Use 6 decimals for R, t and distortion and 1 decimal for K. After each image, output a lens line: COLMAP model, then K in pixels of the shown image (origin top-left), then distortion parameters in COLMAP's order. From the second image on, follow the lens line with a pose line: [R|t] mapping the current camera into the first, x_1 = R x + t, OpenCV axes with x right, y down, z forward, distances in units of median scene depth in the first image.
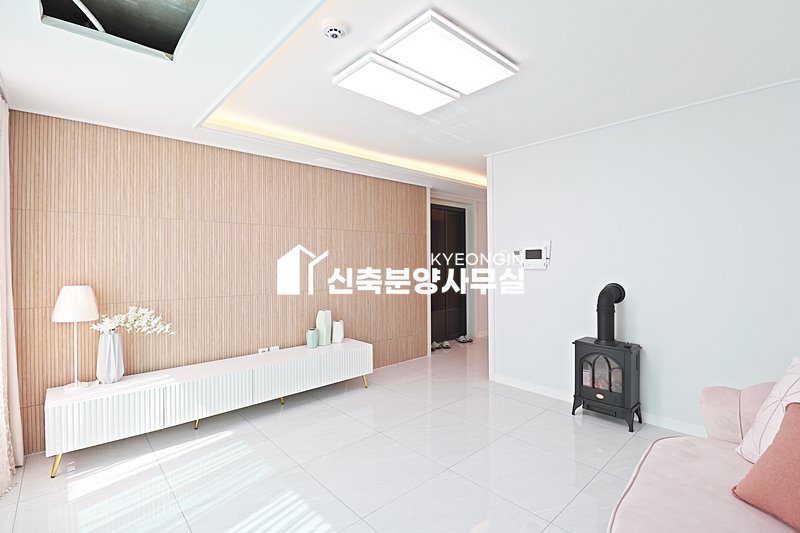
lens RADIAL K [[371.8, 0, 396.0], [0, 371.8, 262.3], [0, 0, 1]] dist [-0.008418, -0.008845]
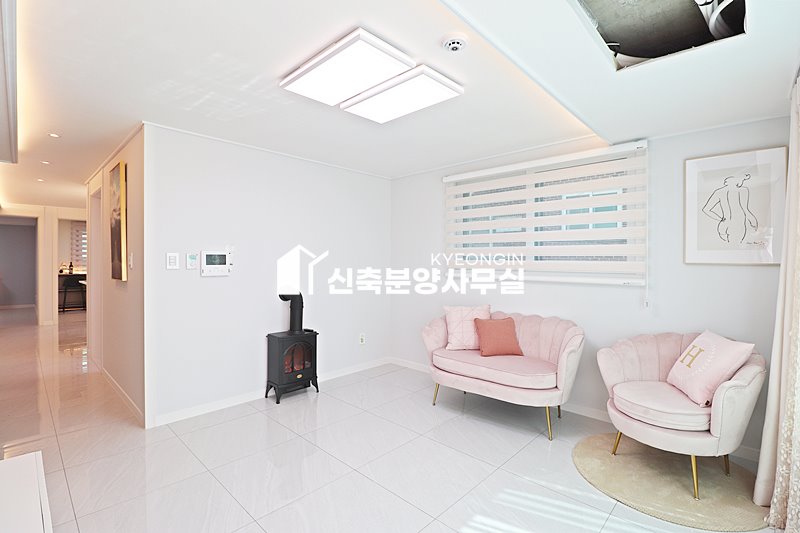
lens RADIAL K [[371.8, 0, 403.6], [0, 371.8, 263.0], [0, 0, 1]] dist [-0.008418, -0.008845]
pose [[-0.089435, 0.004208, 0.995984, -0.615983], [0.005630, 0.999977, -0.003719, -0.007658], [-0.995977, 0.005275, -0.089456, 0.654313]]
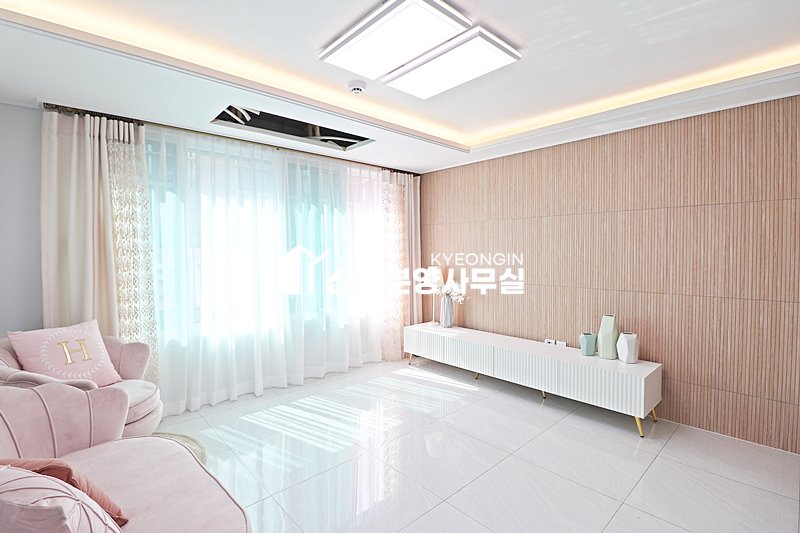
lens RADIAL K [[371.8, 0, 392.8], [0, 371.8, 265.2], [0, 0, 1]] dist [-0.008418, -0.008845]
pose [[-0.005748, 0.036887, -0.999303, 0.655466], [-0.004834, 0.999307, 0.036915, -0.004301], [0.999972, 0.005043, -0.005566, 0.596238]]
